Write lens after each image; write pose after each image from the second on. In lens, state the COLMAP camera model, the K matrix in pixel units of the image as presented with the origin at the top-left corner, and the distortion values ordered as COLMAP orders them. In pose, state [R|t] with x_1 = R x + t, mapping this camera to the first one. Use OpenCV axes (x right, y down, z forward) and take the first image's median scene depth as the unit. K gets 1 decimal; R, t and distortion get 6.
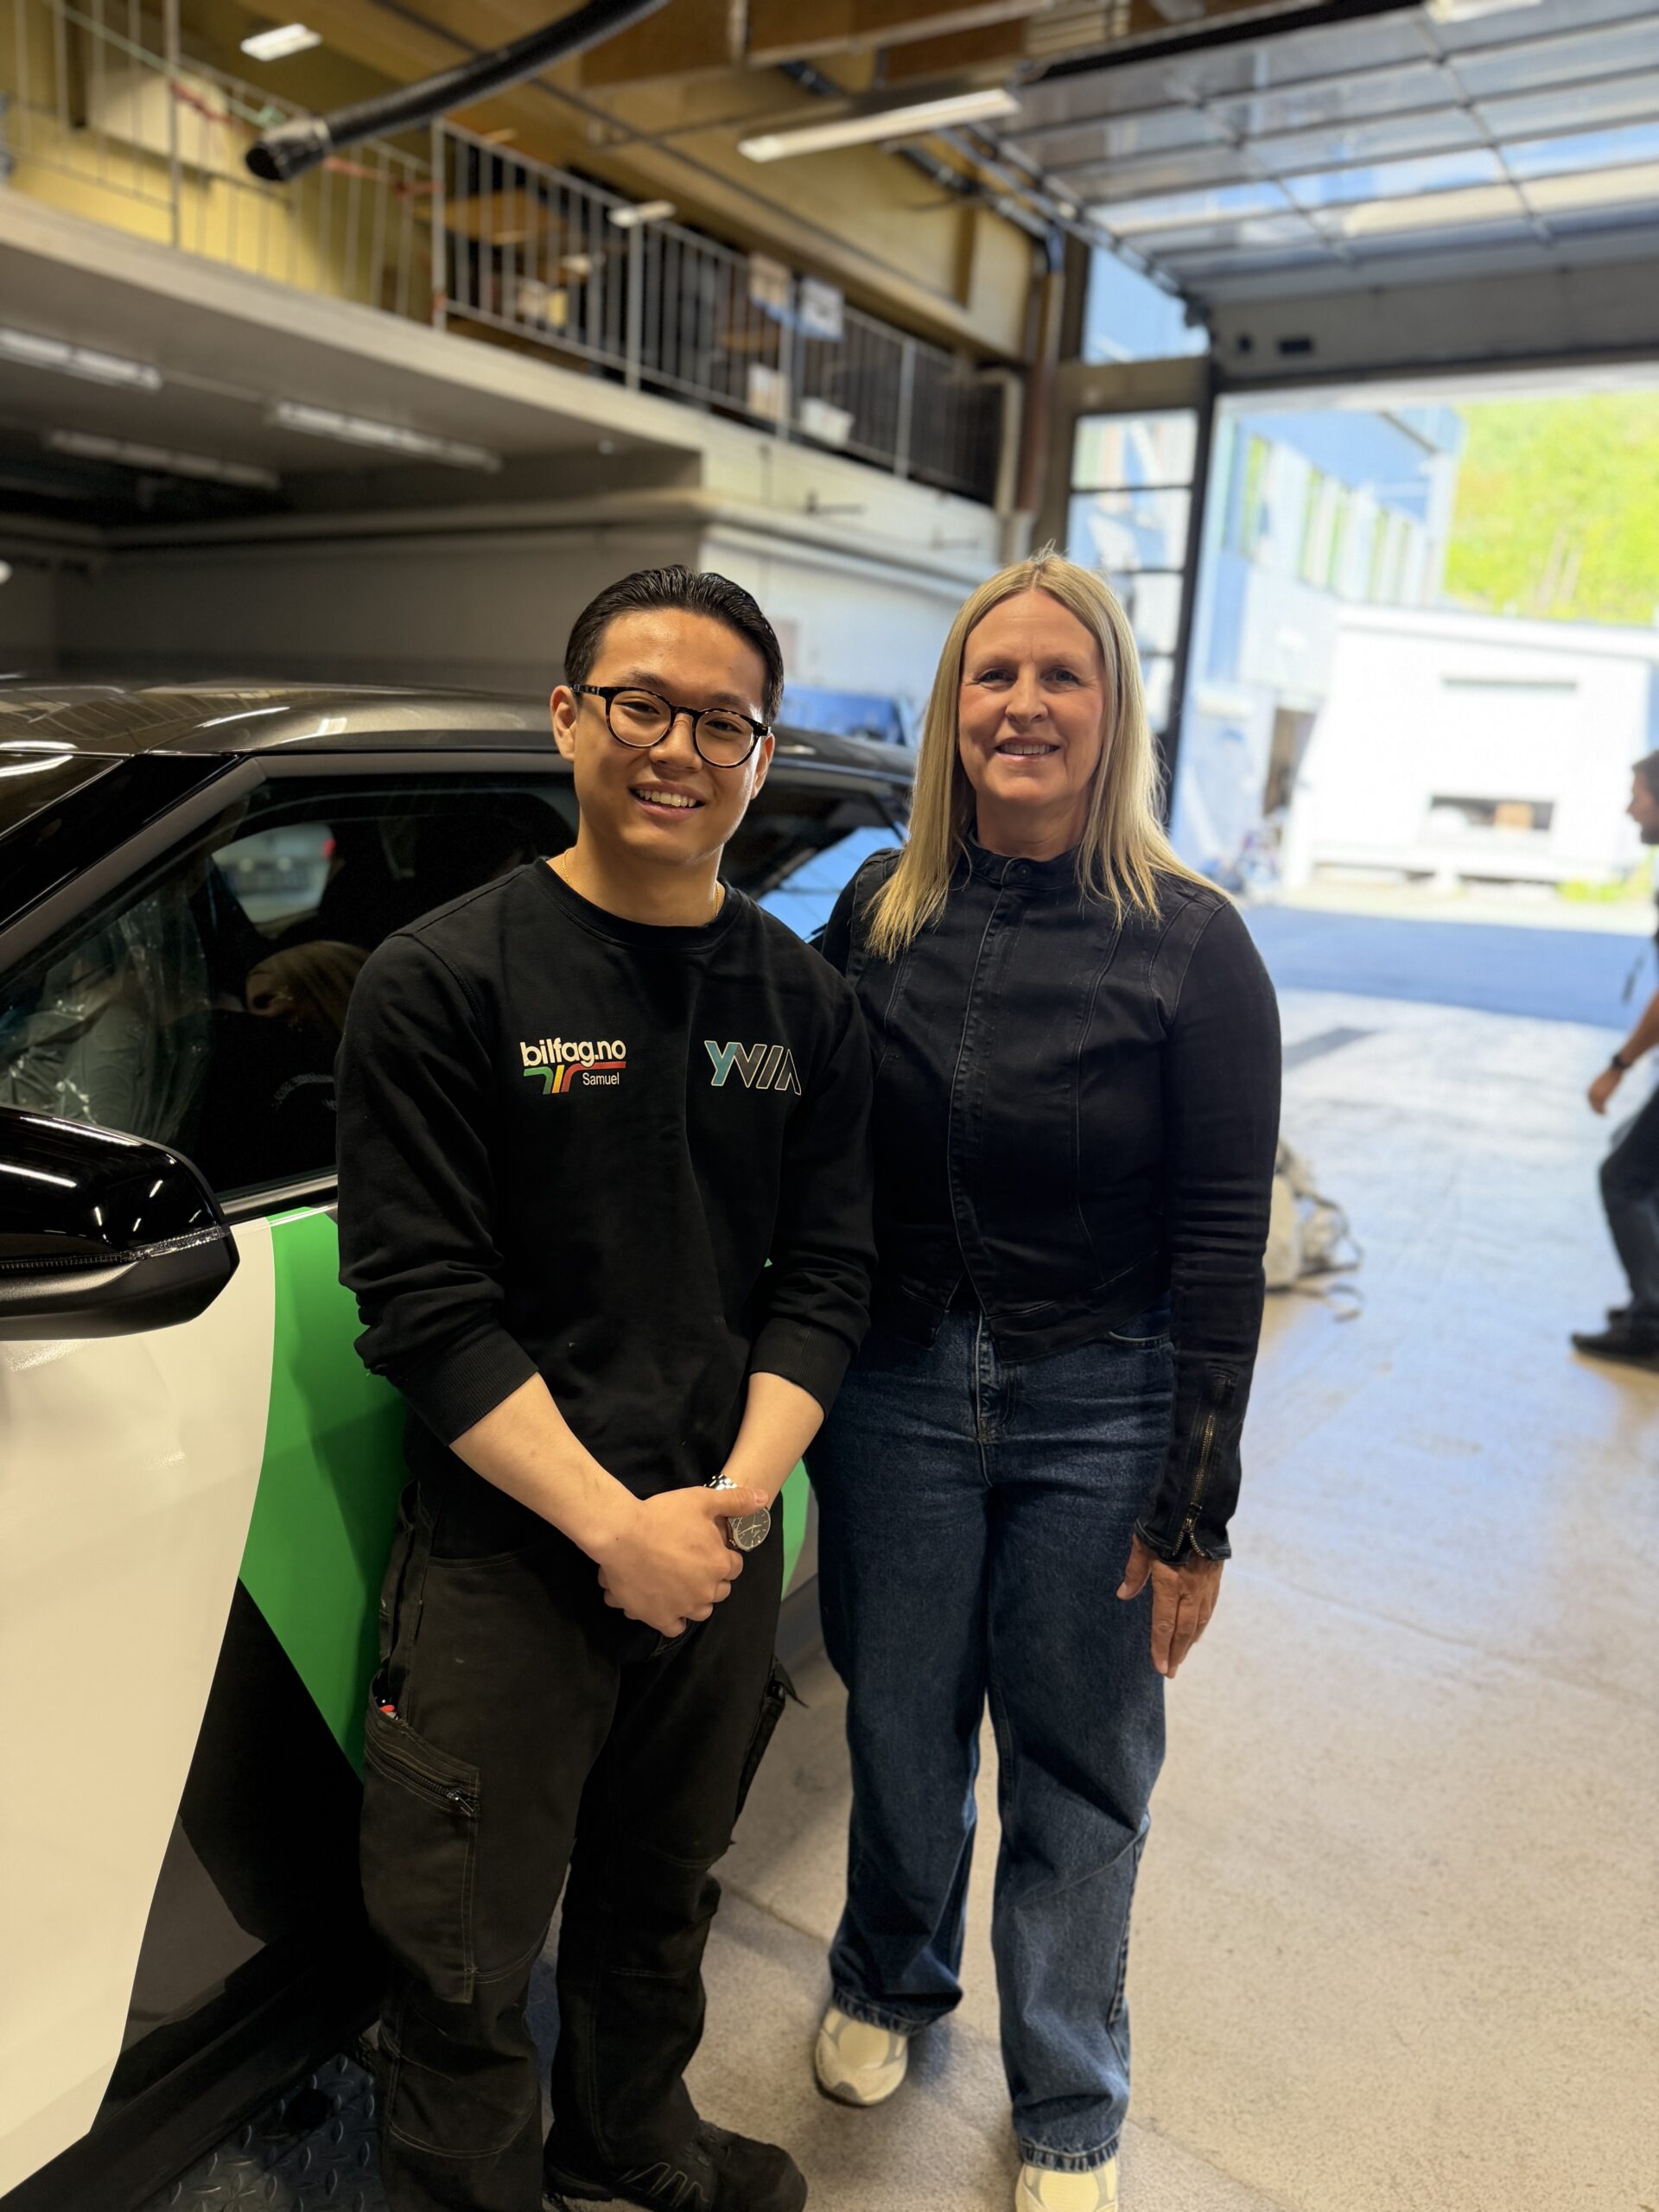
lens RADIAL K [[1571.2, 0, 829.5], [0, 1571.2, 1106.0], [0, 0, 1]] dist [0.002145, -0.003093]
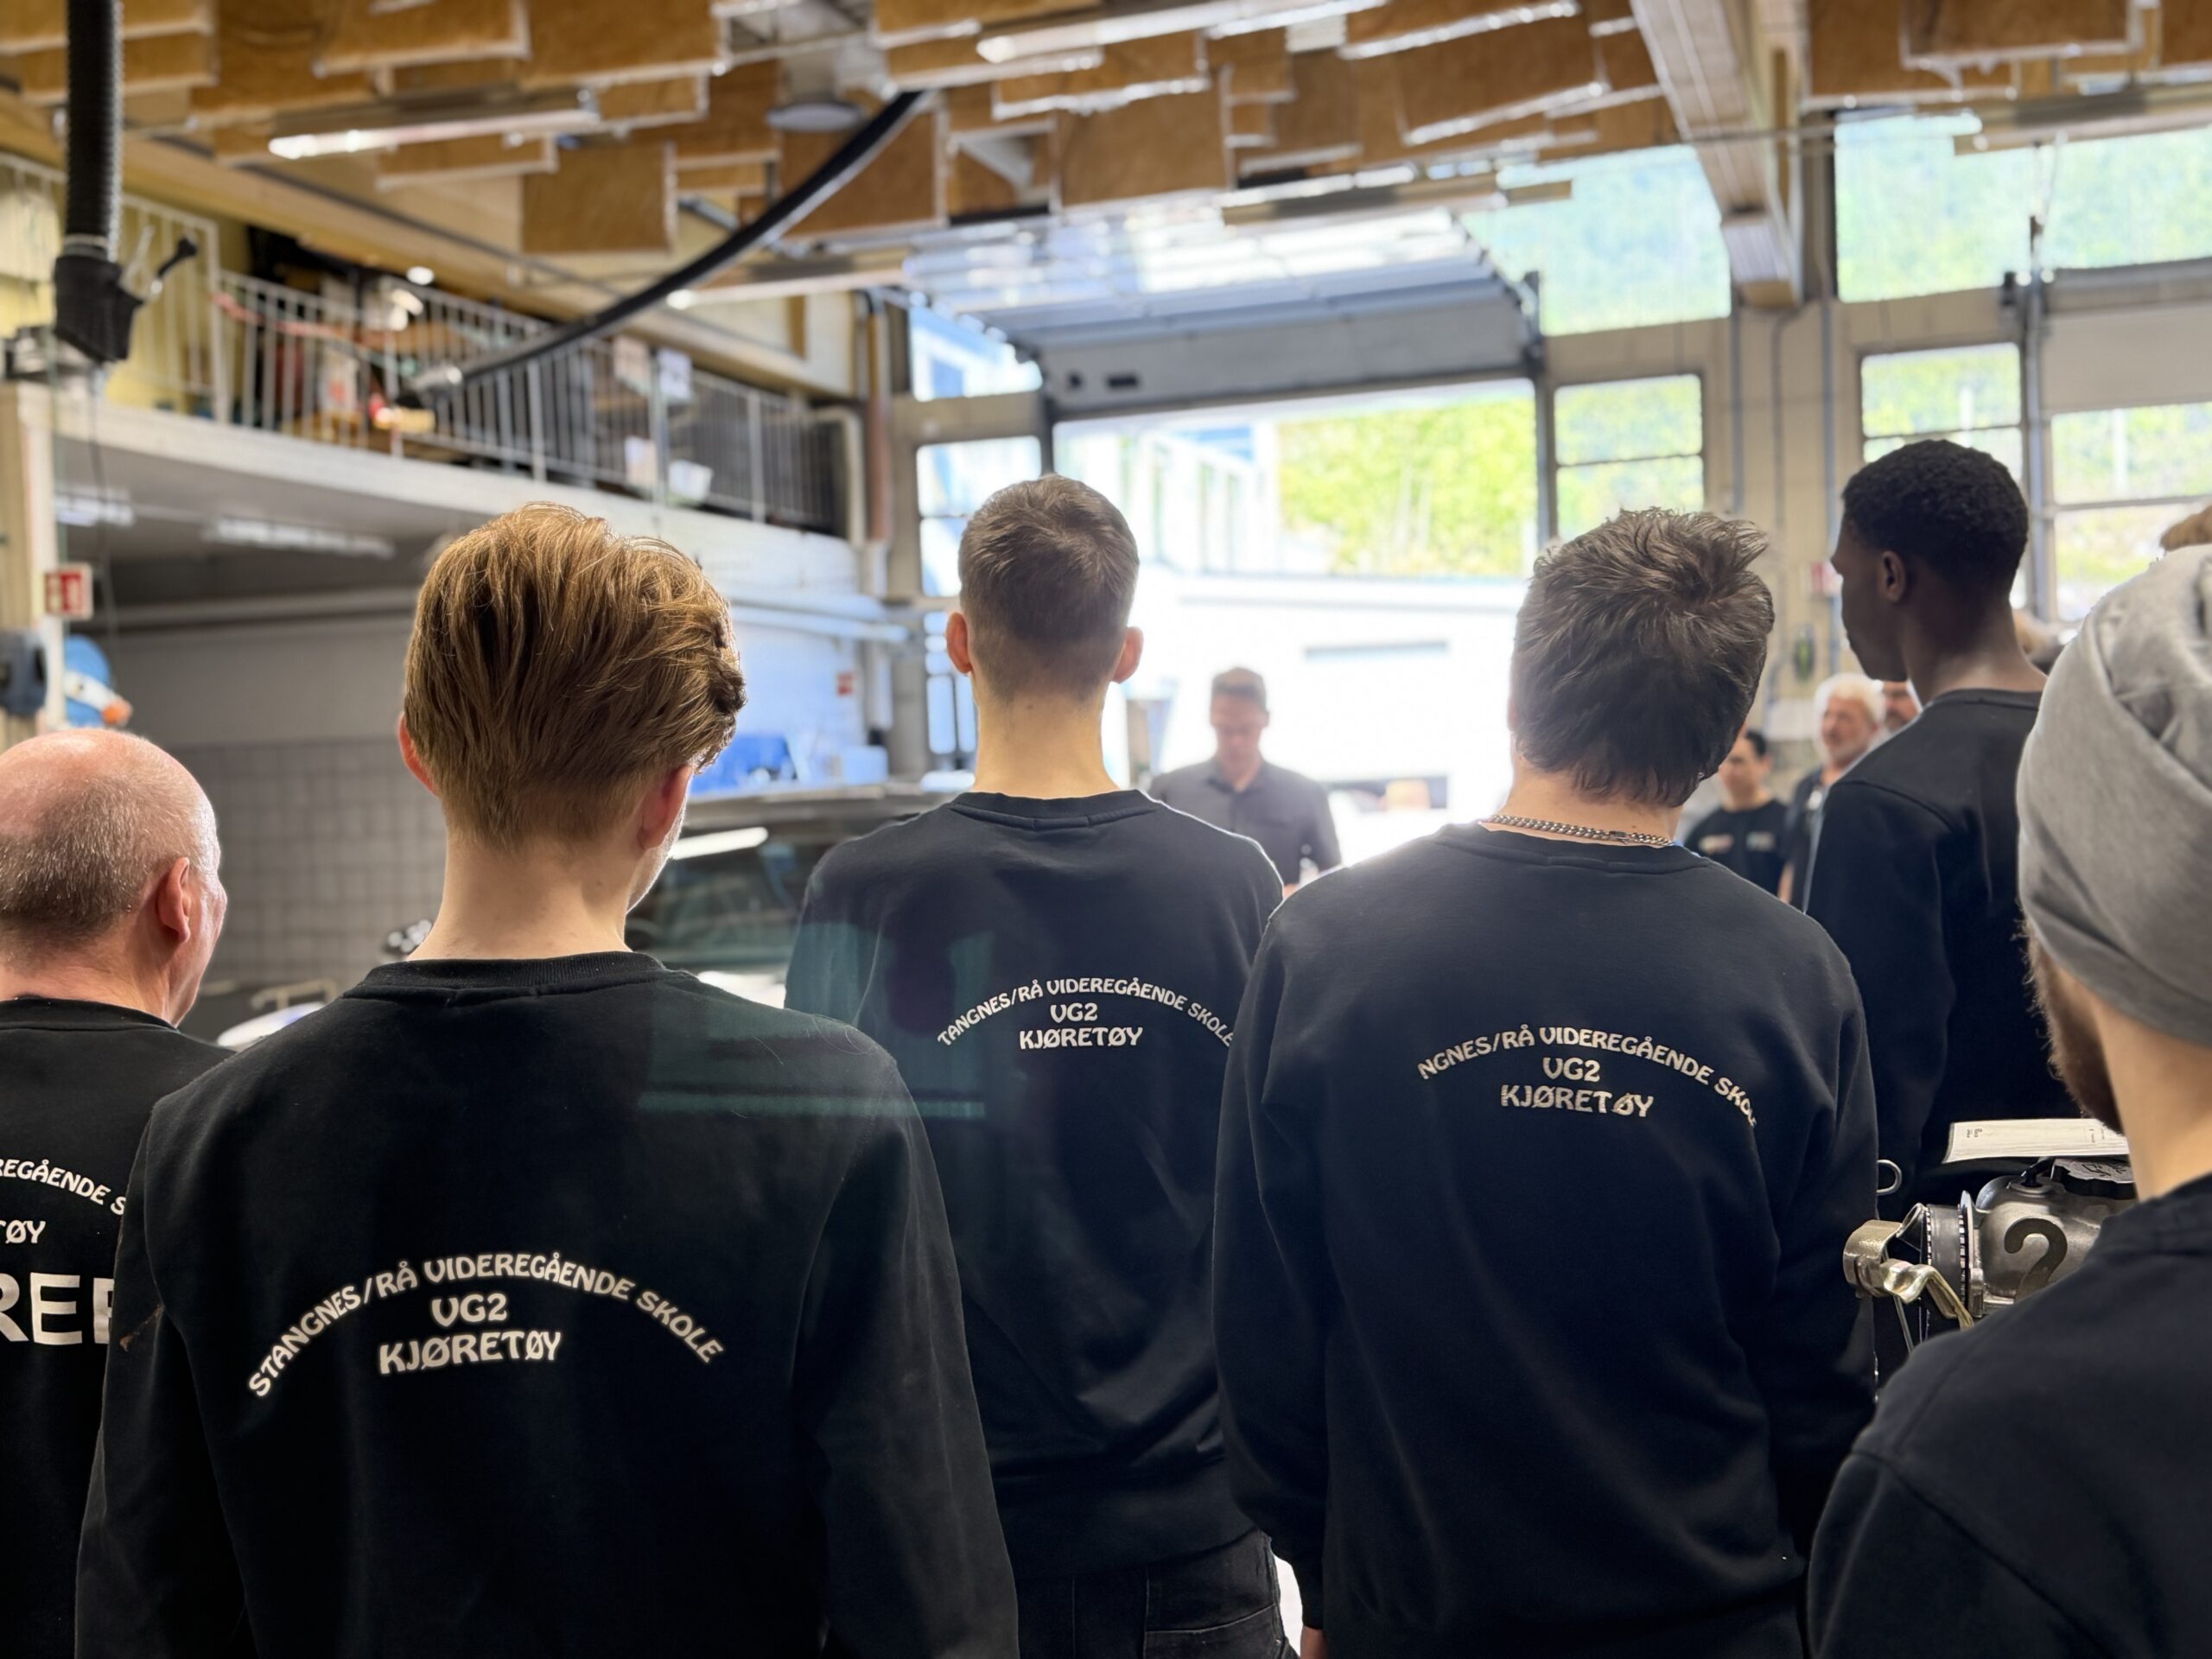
lens RADIAL K [[2503.8, 0, 1106.0], [0, 2503.8, 829.5], [0, 0, 1]] dist [0.099478, -0.020697]
pose [[0.957260, -0.100628, 0.271158, -0.221599], [0.152235, 0.972448, -0.176550, 0.116449], [-0.245921, 0.210284, 0.946205, -0.583323]]
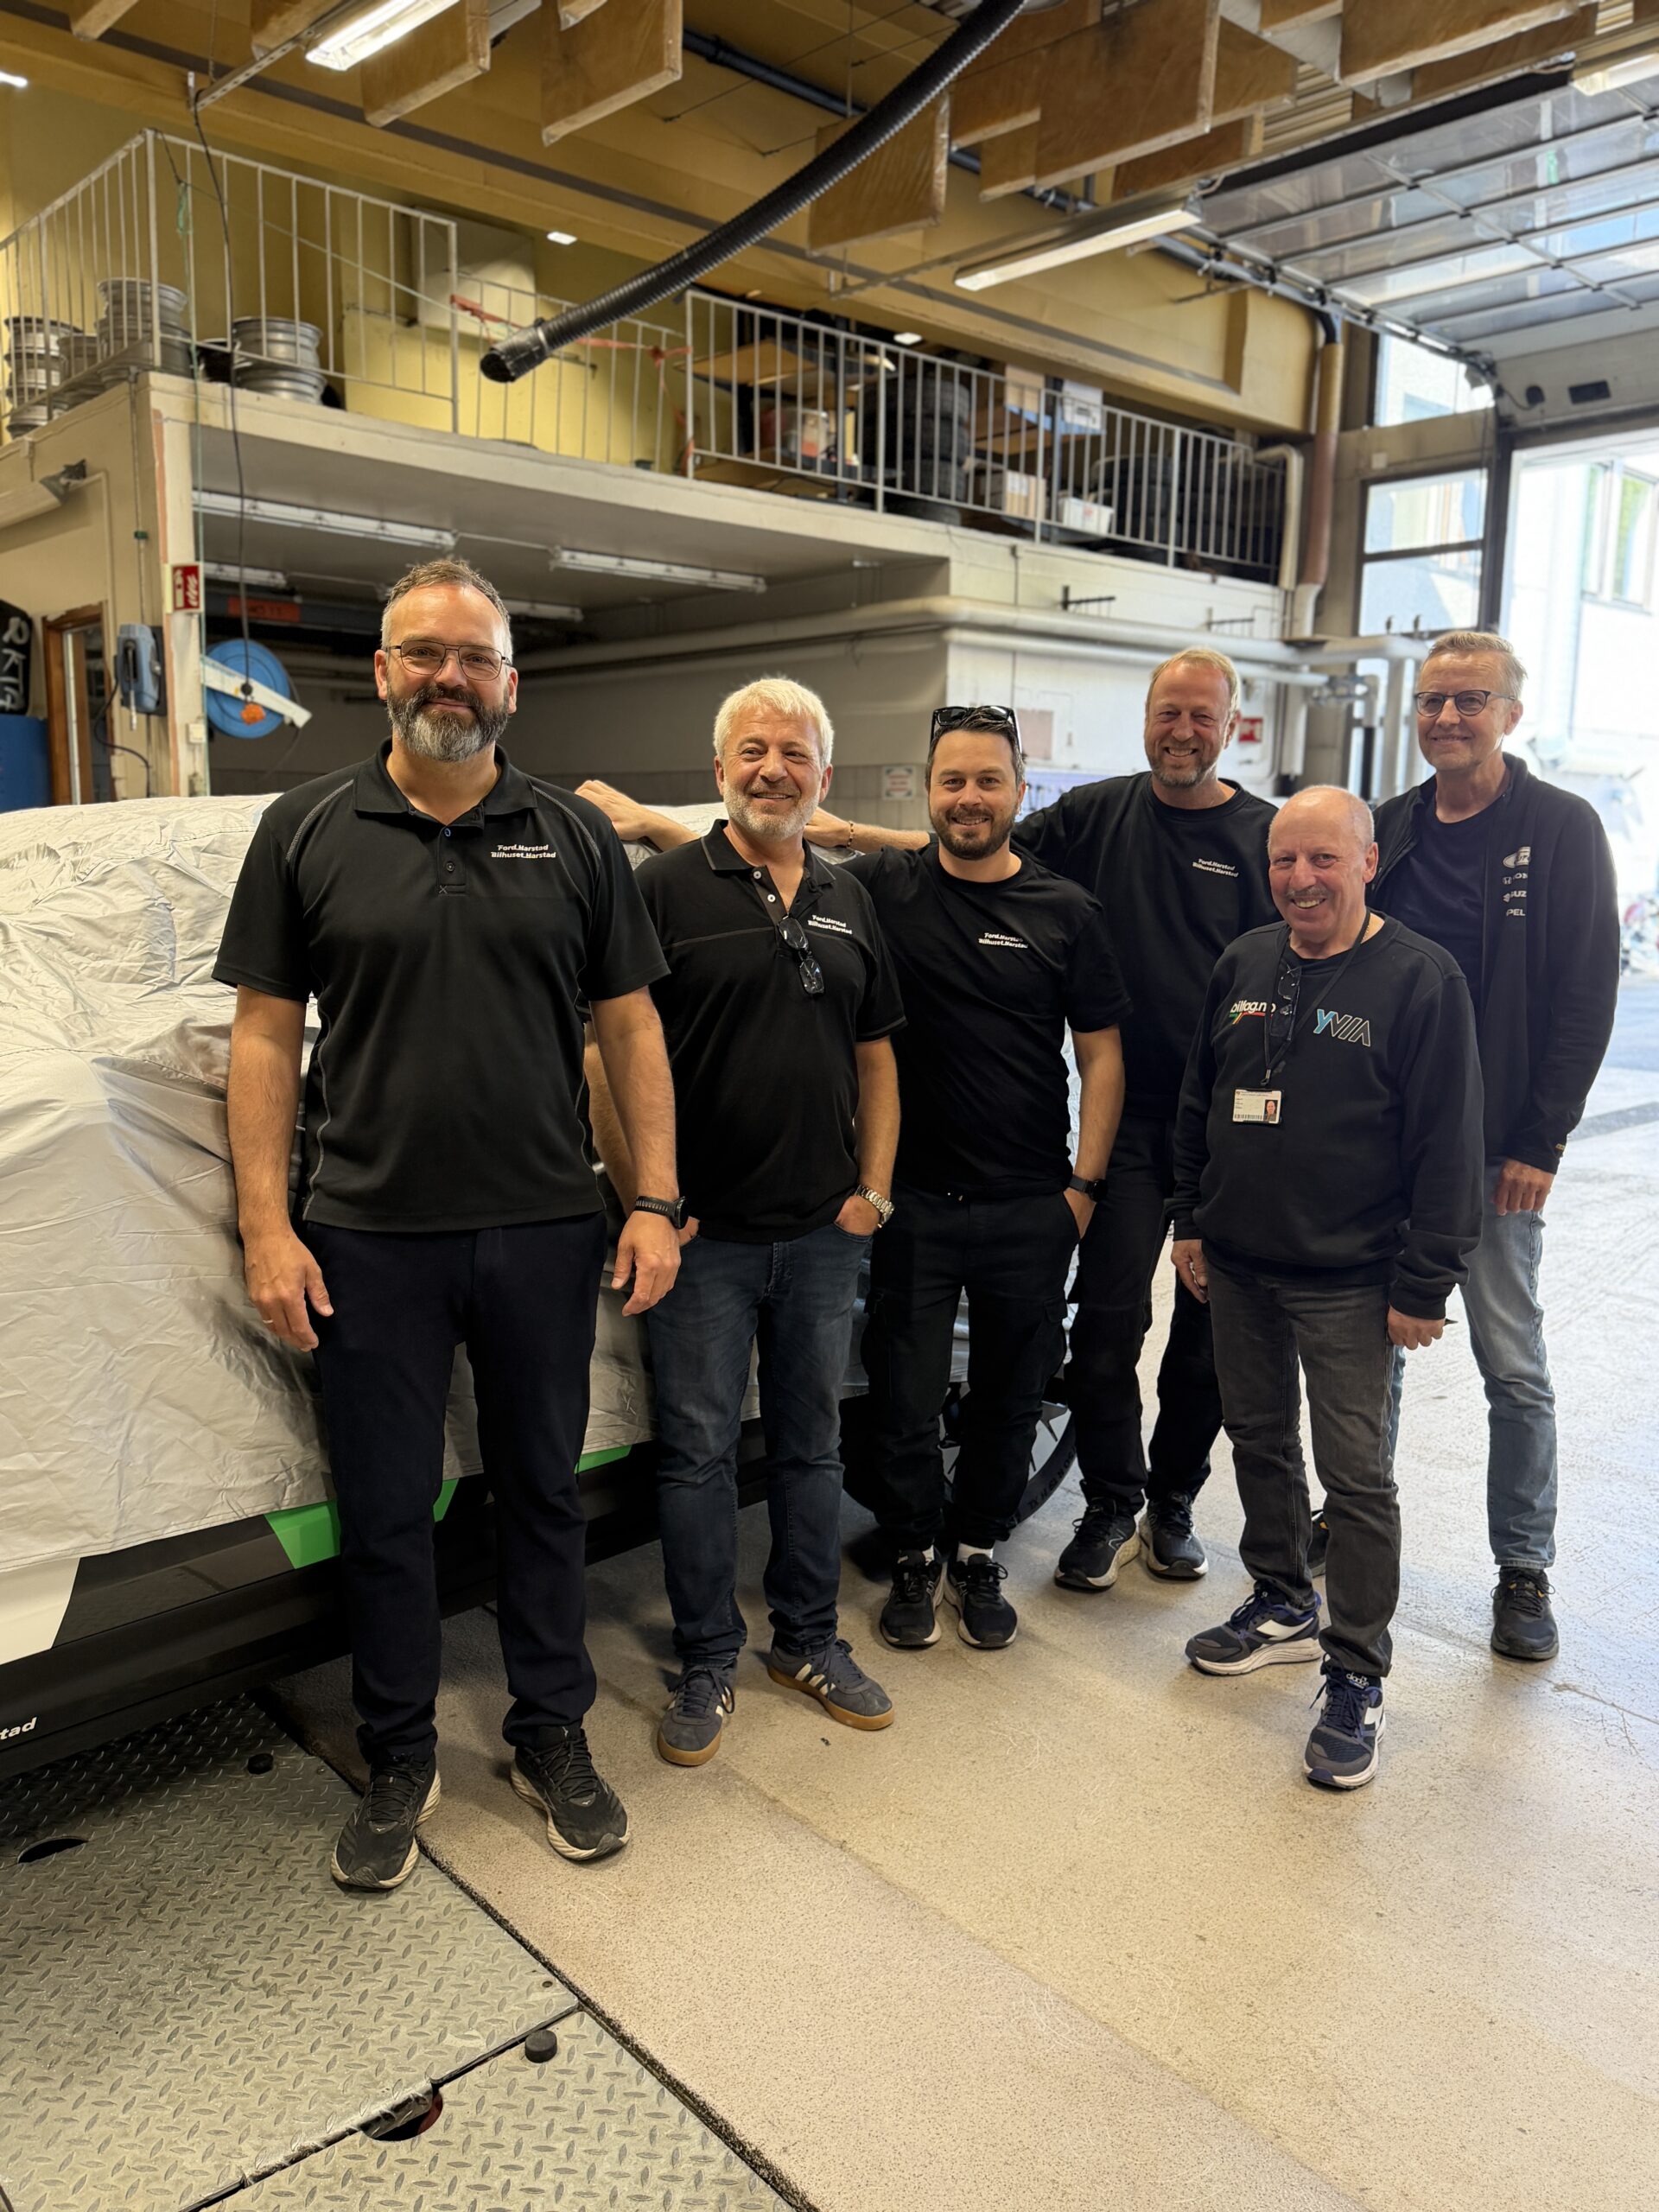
lens RADIAL K [[1685.5, 0, 829.5], [0, 1685.5, 1106.0], [0, 0, 1]] dist [0.067024, -0.083563]
pose [[0.971467, -0.004159, -0.237140, 0.101844], [-0.012337, 0.997607, -0.068034, 0.023975], [0.236856, 0.069019, 0.969090, -0.084537]]
